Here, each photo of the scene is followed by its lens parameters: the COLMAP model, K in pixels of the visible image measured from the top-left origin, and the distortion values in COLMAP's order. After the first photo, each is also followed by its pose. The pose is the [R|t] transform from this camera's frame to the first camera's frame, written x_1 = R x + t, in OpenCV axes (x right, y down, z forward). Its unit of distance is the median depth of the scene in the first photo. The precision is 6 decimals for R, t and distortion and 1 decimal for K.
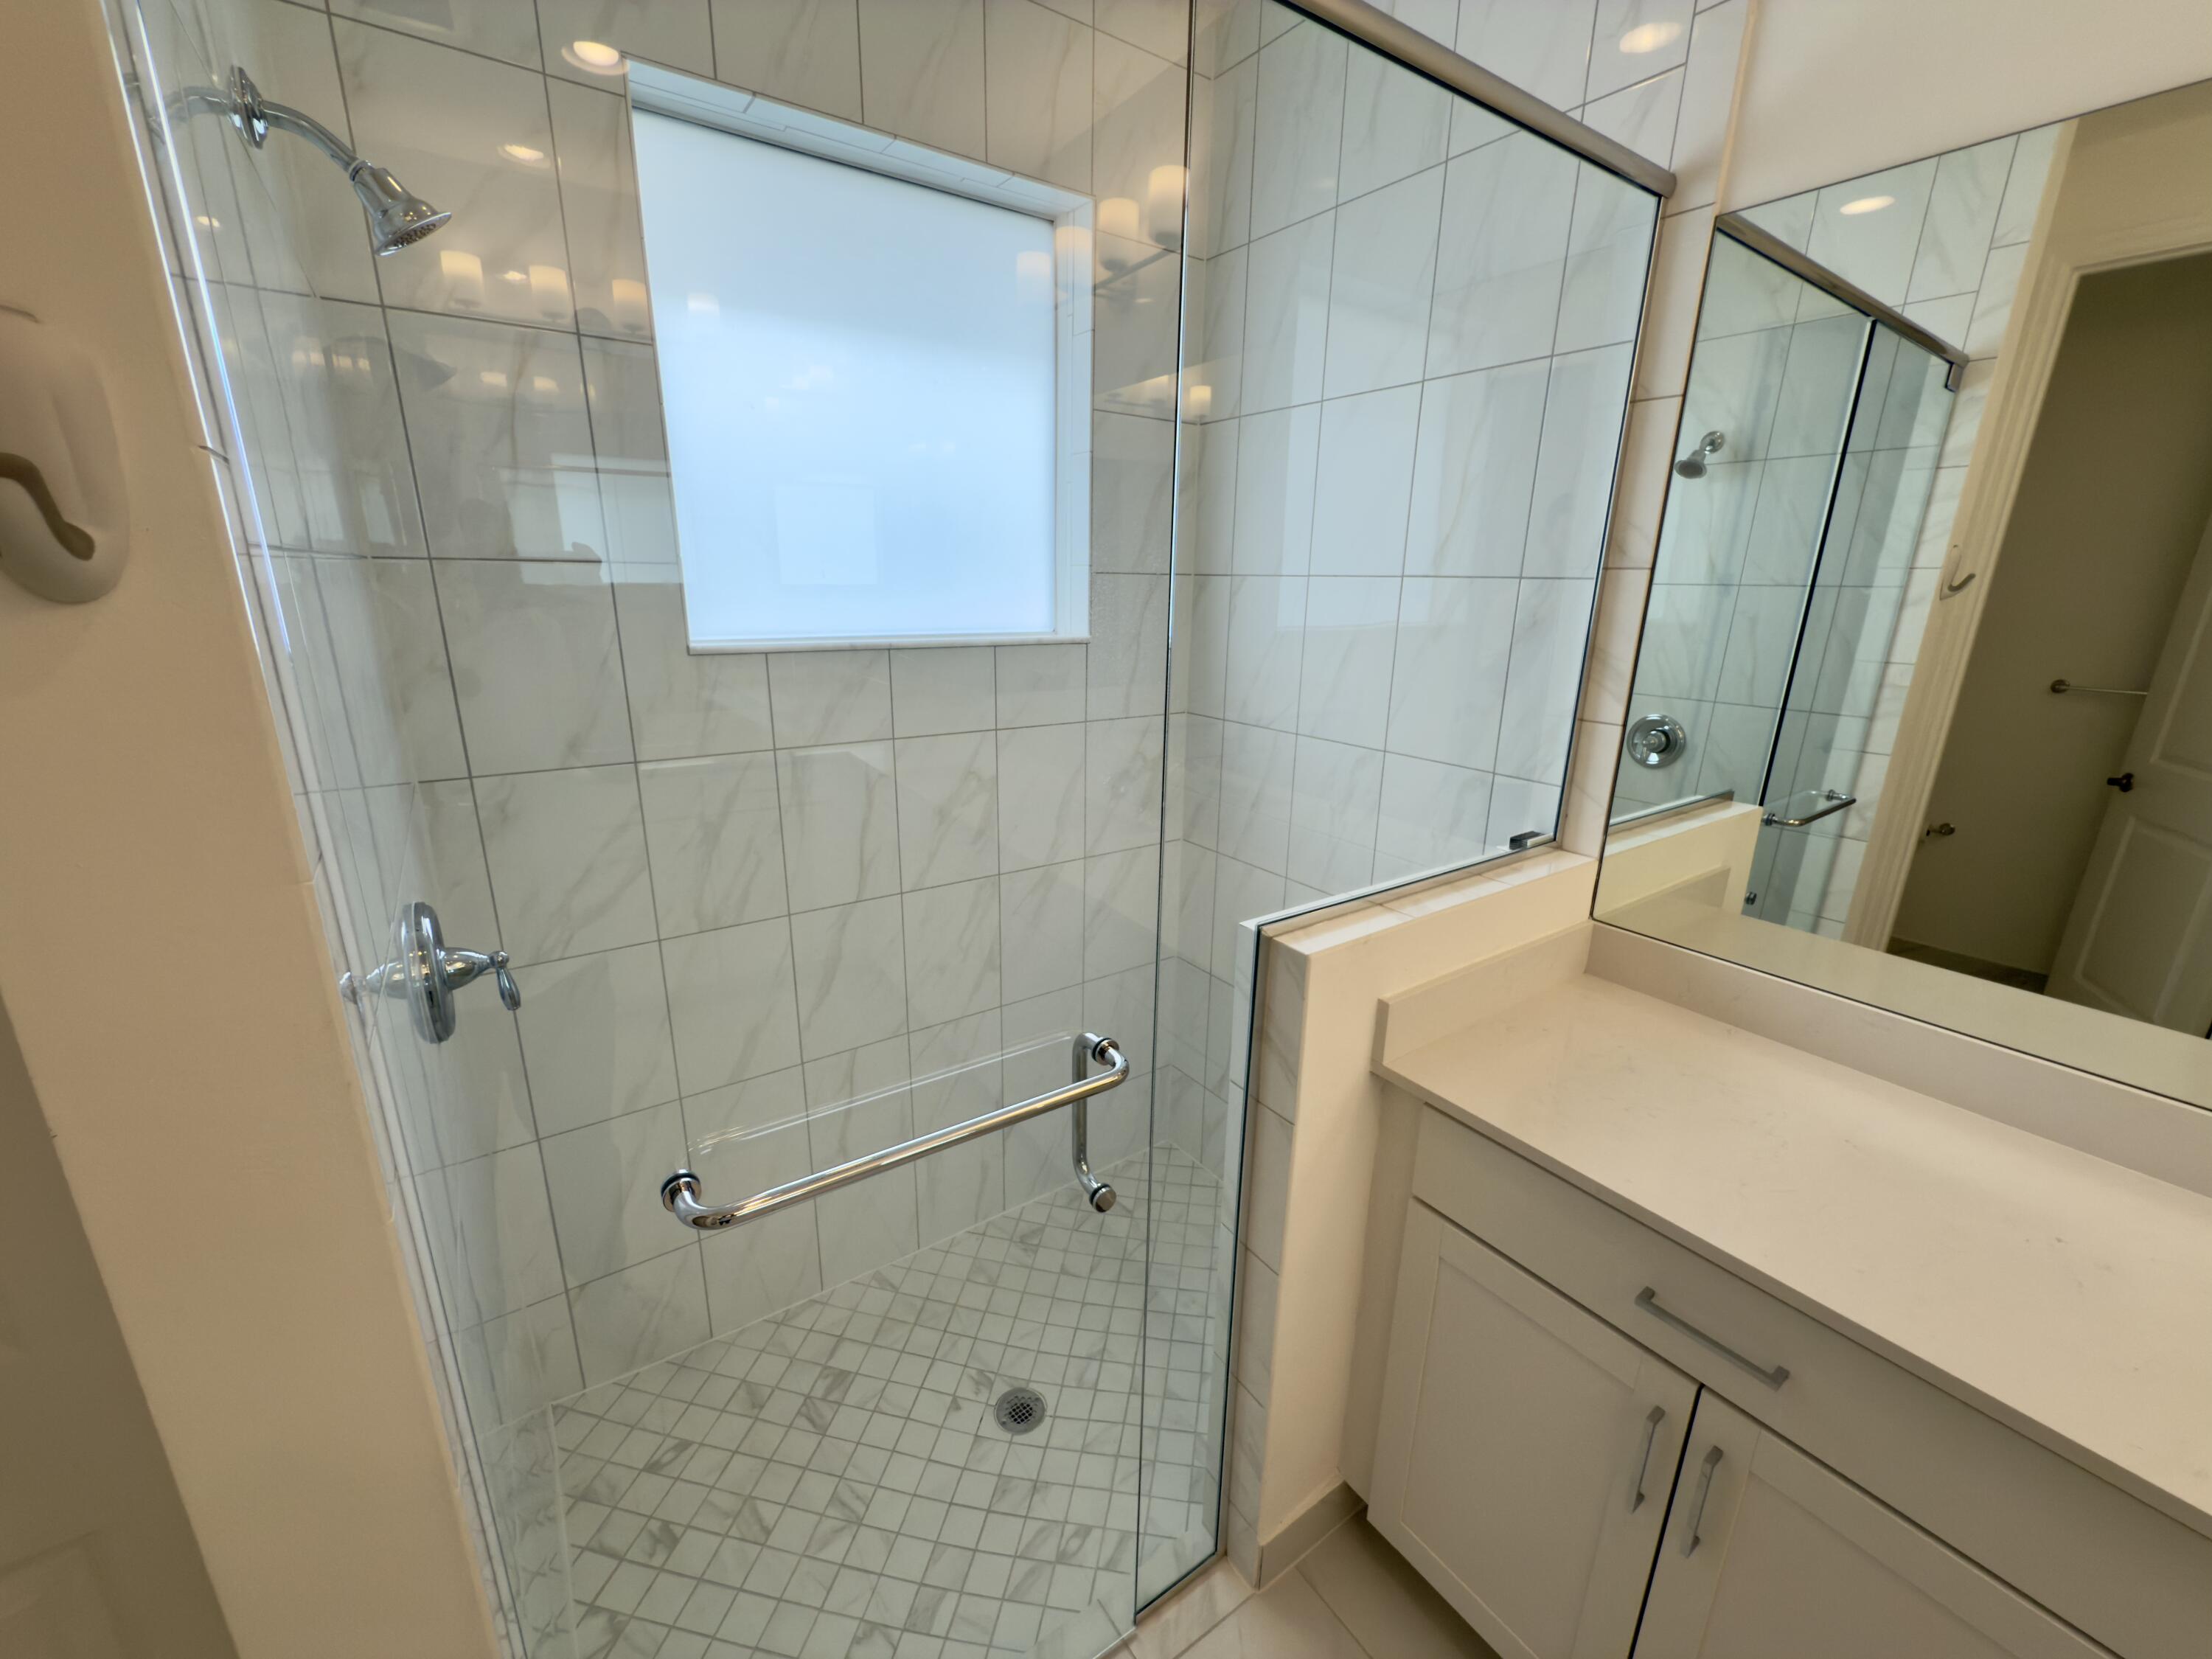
lens RADIAL K [[879.3, 0, 1109.8], [0, 879.3, 829.2], [0, 0, 1]] dist [-0.001654, -0.000189]
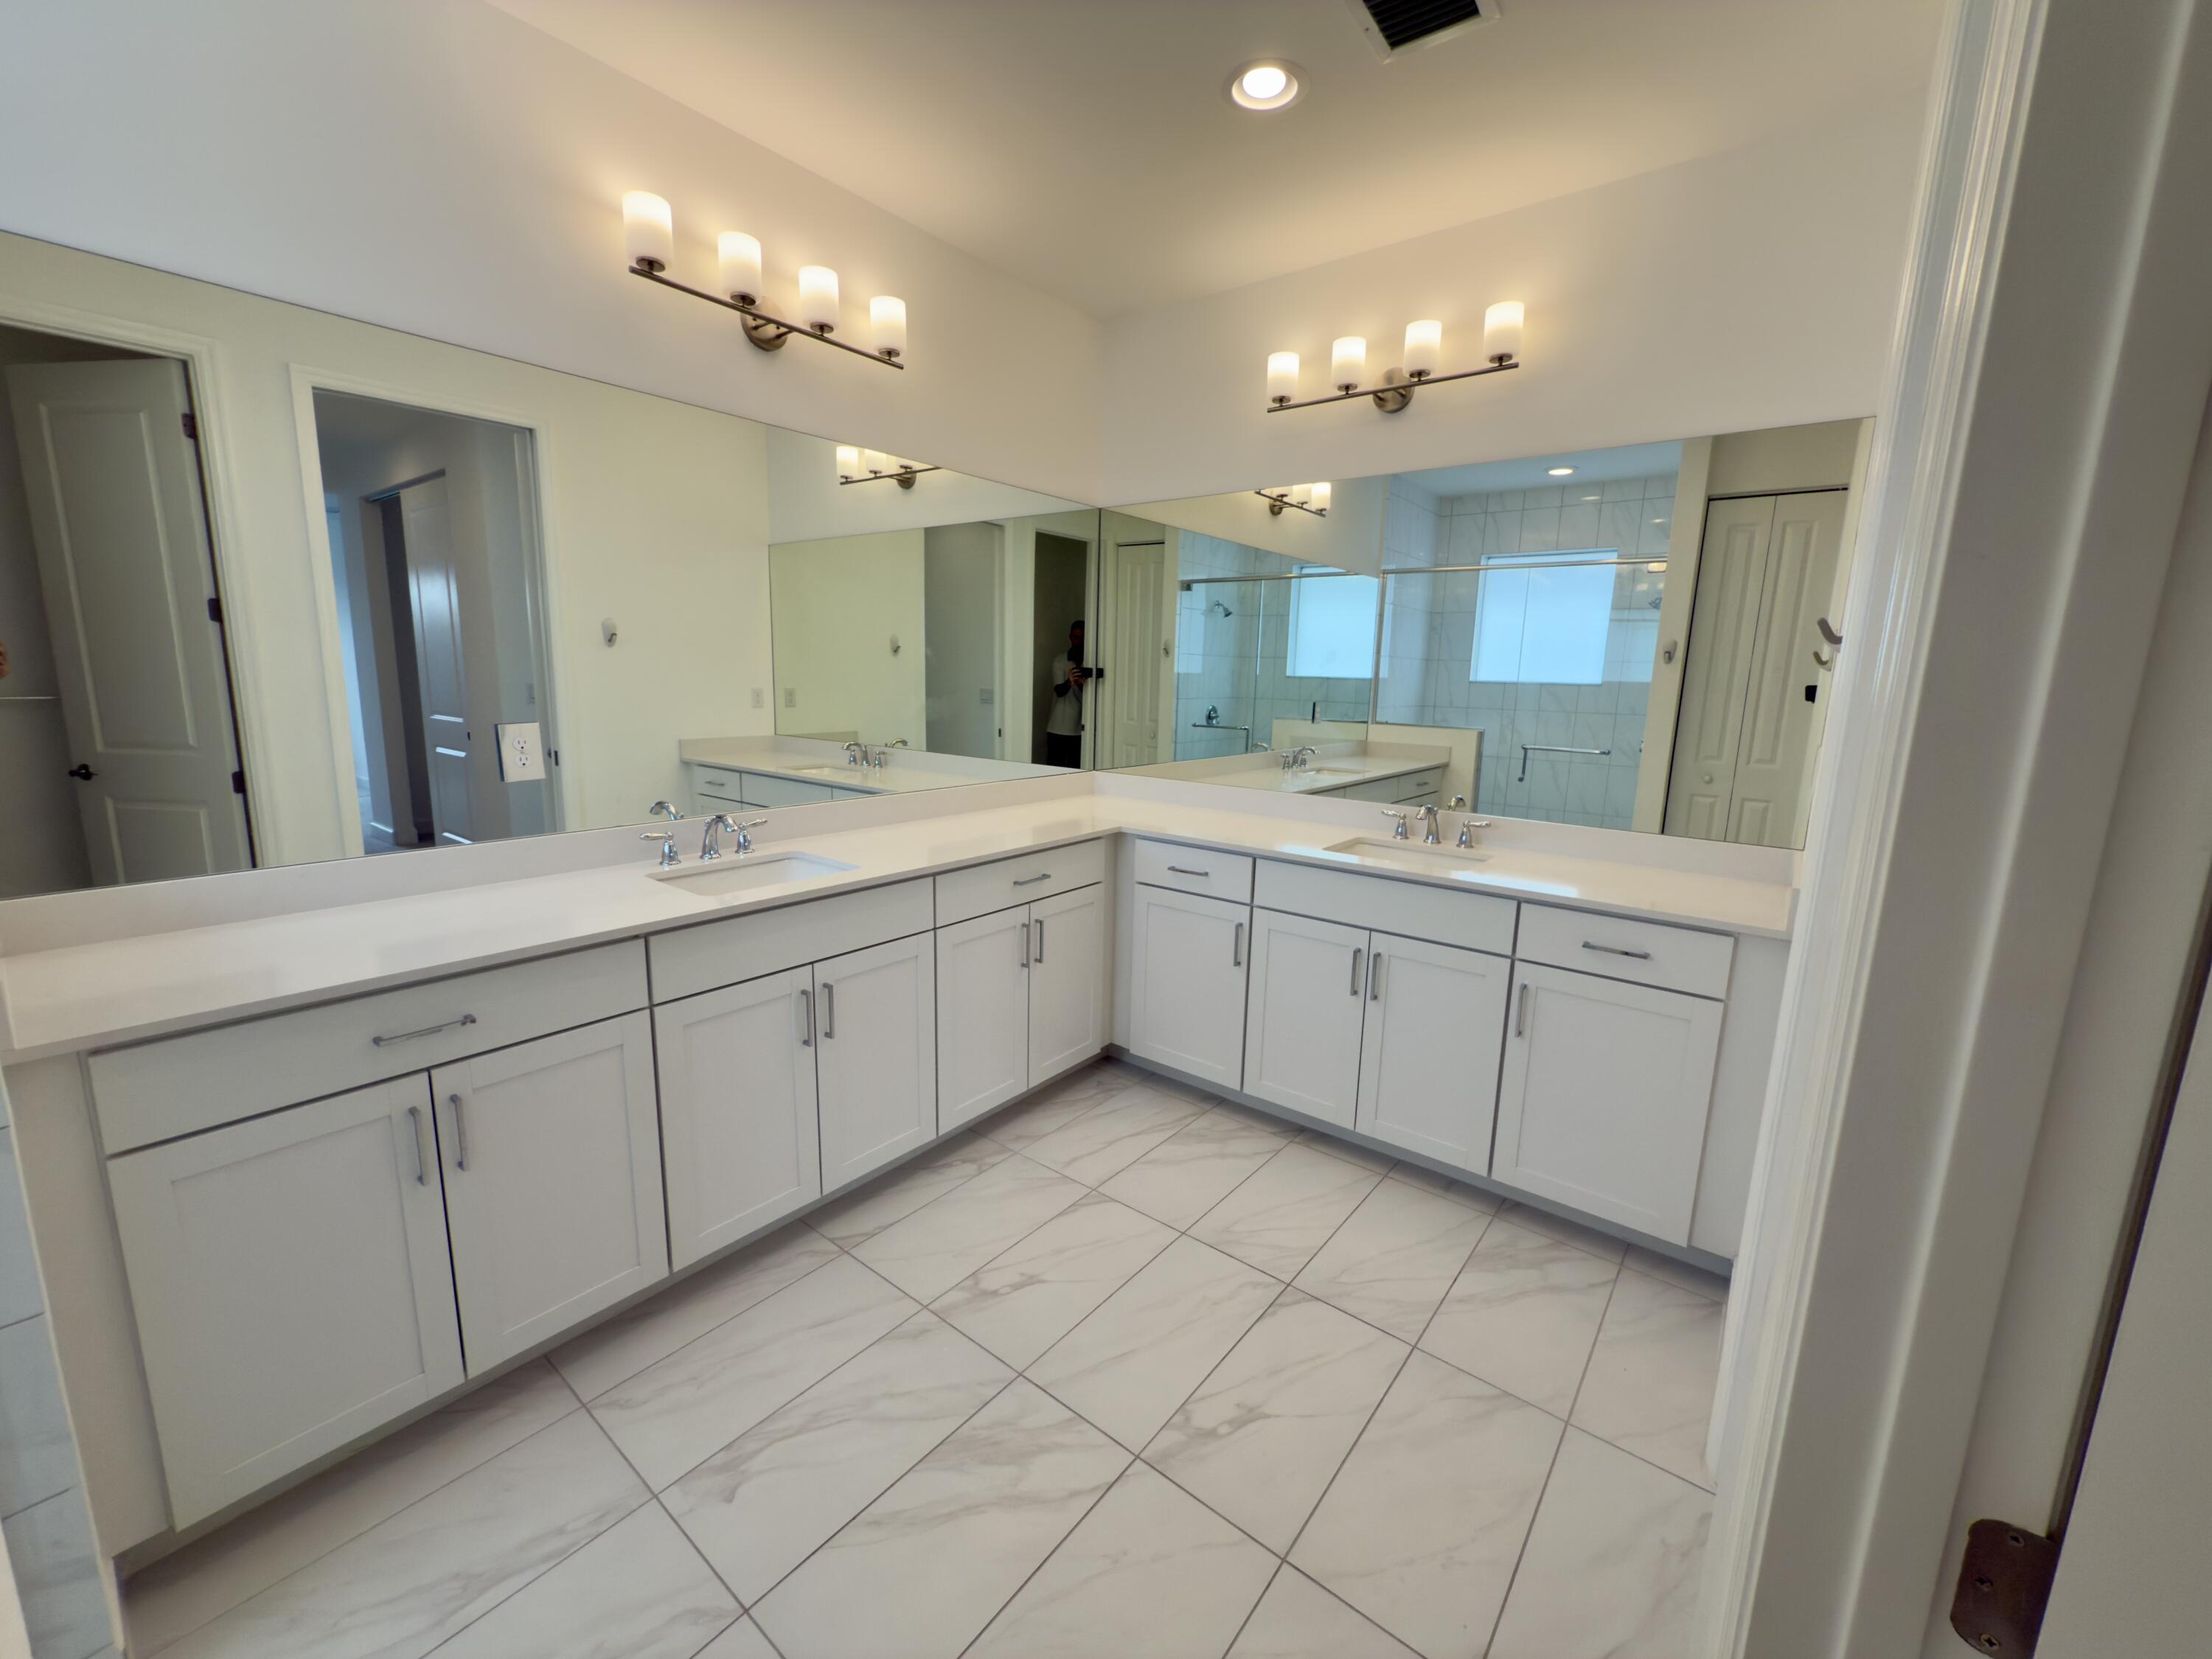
lens RADIAL K [[879.3, 0, 1109.8], [0, 879.3, 829.2], [0, 0, 1]] dist [-0.001654, -0.000189]
pose [[-0.292432, -0.189636, 0.937295, -0.542642], [0.236818, 0.935249, 0.263108, 0.053818], [-0.926499, 0.298910, -0.228588, 0.051725]]
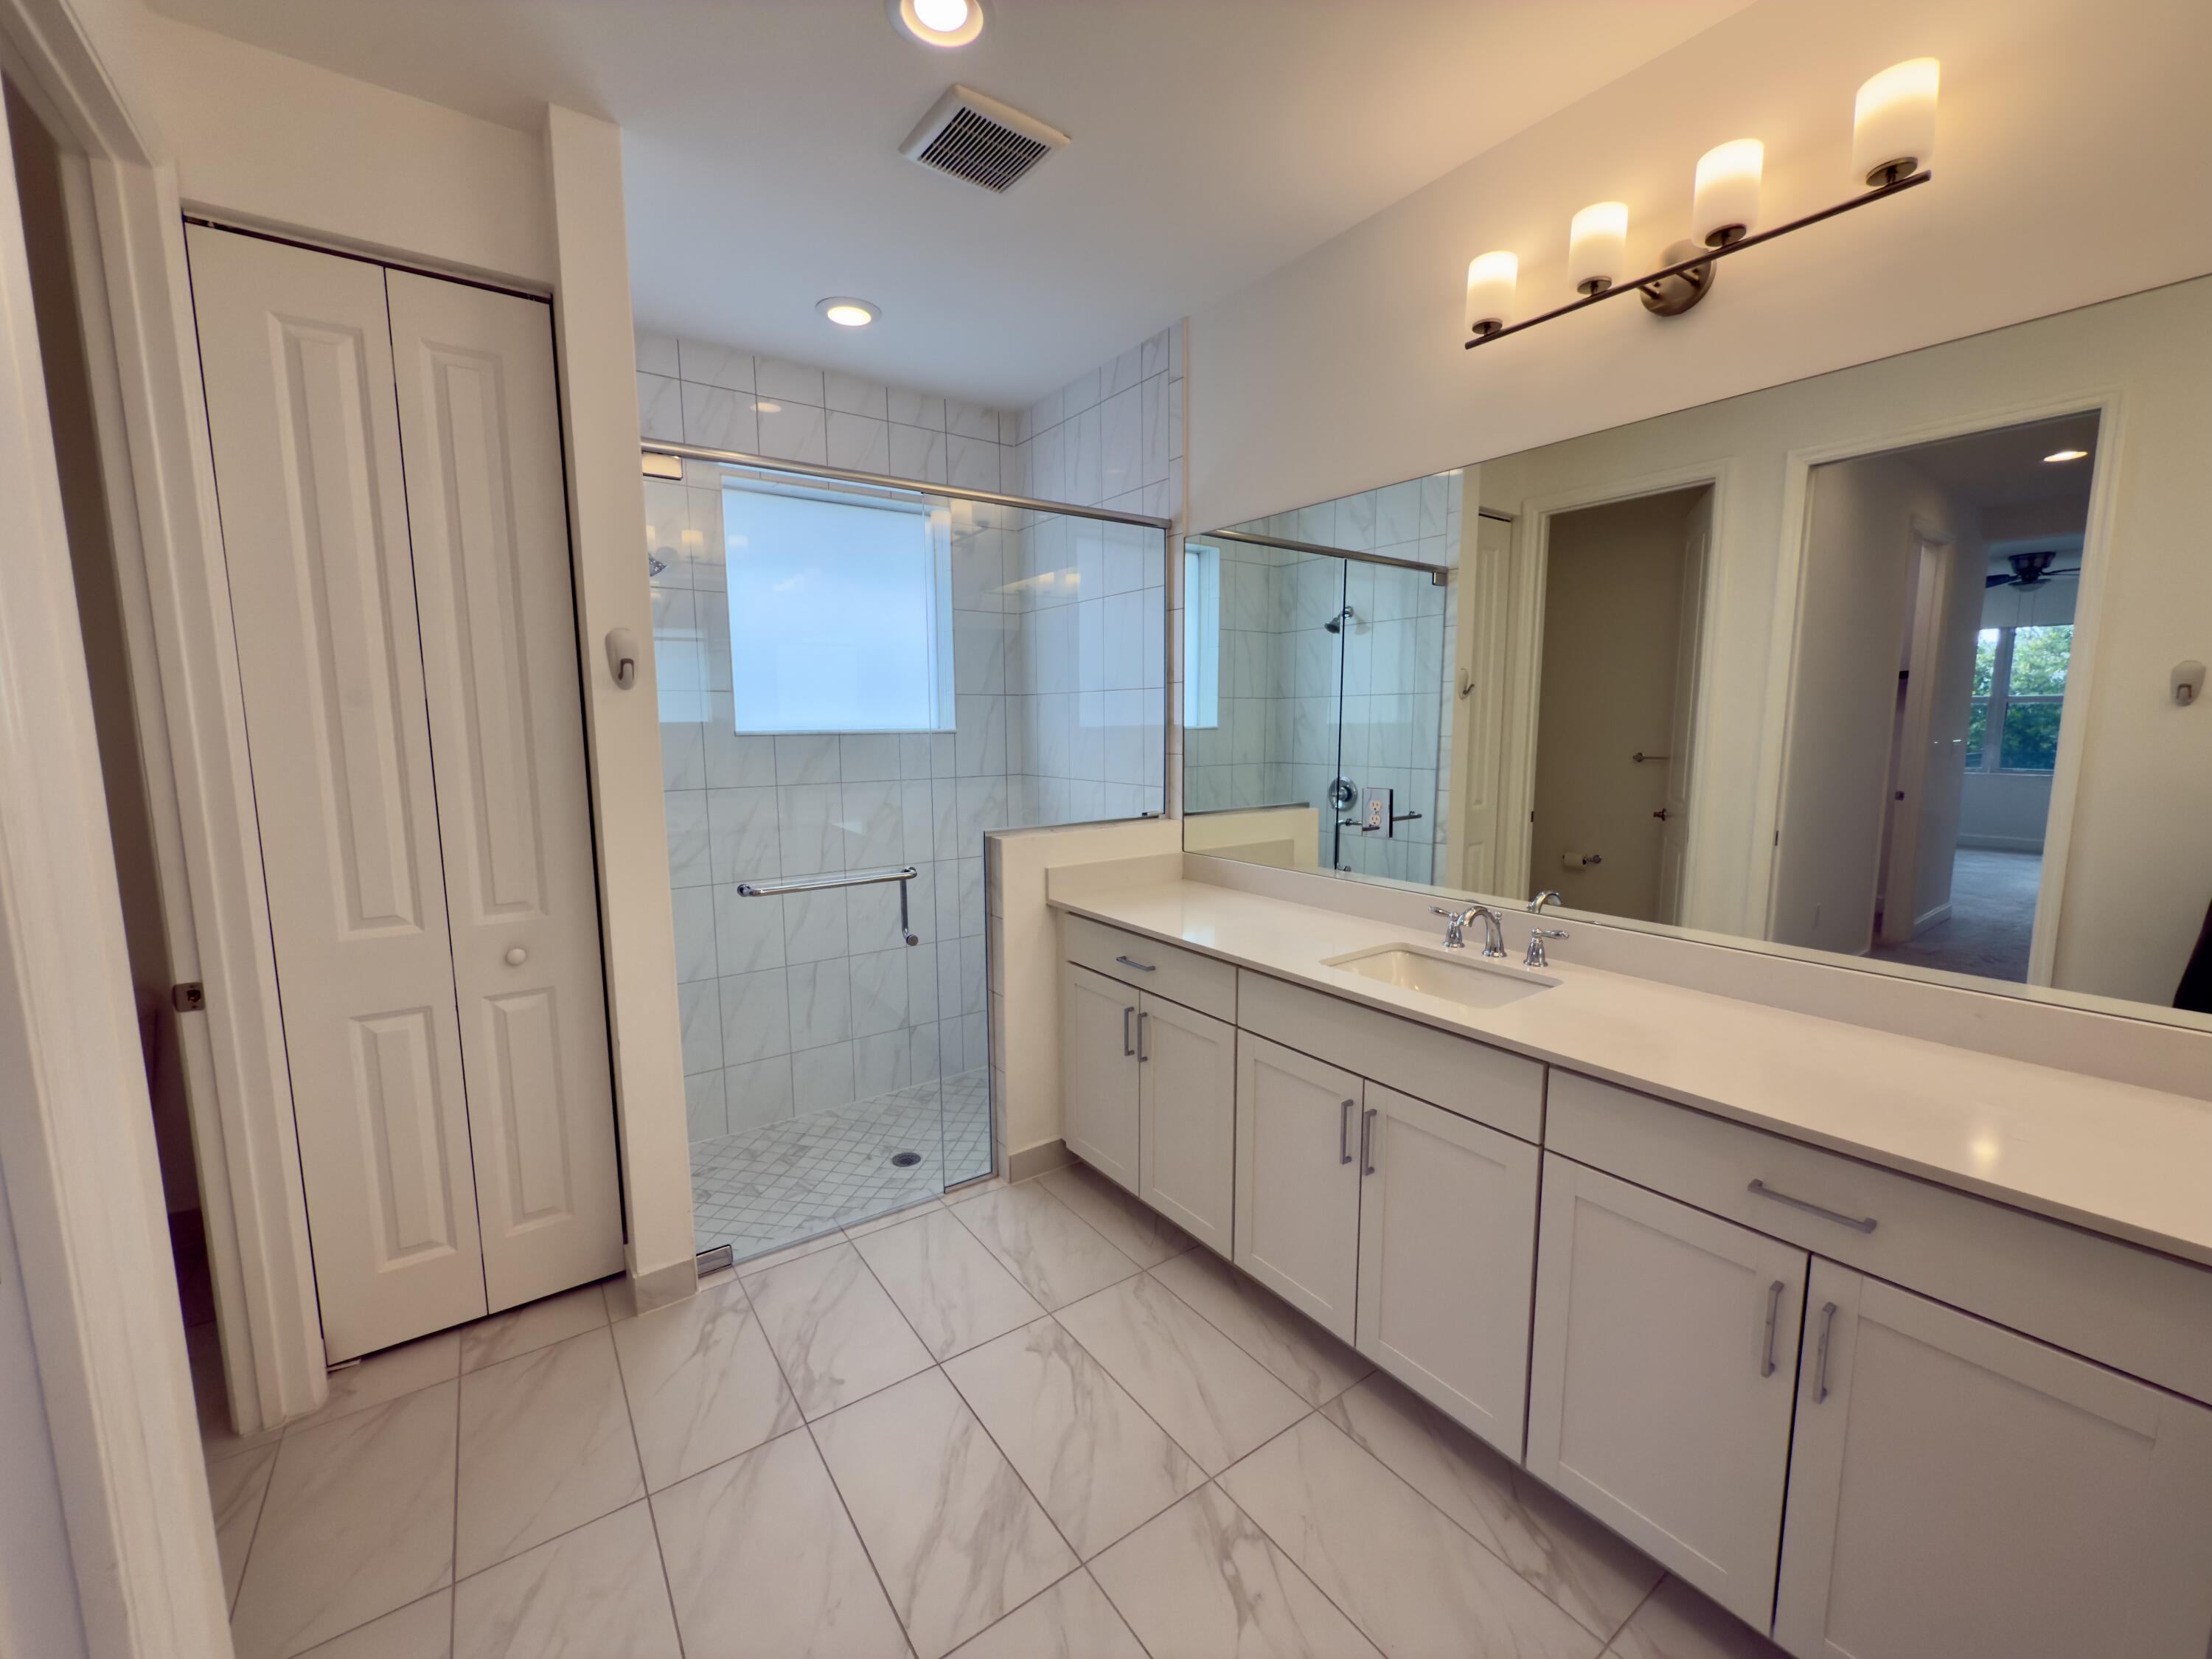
lens RADIAL K [[879.3, 0, 1109.8], [0, 879.3, 829.2], [0, 0, 1]] dist [-0.001654, -0.000189]
pose [[0.999607, -0.024997, 0.012678, 0.284892], [0.026628, 0.988143, -0.151212, 0.281418], [-0.008748, 0.151490, 0.988420, -0.792869]]
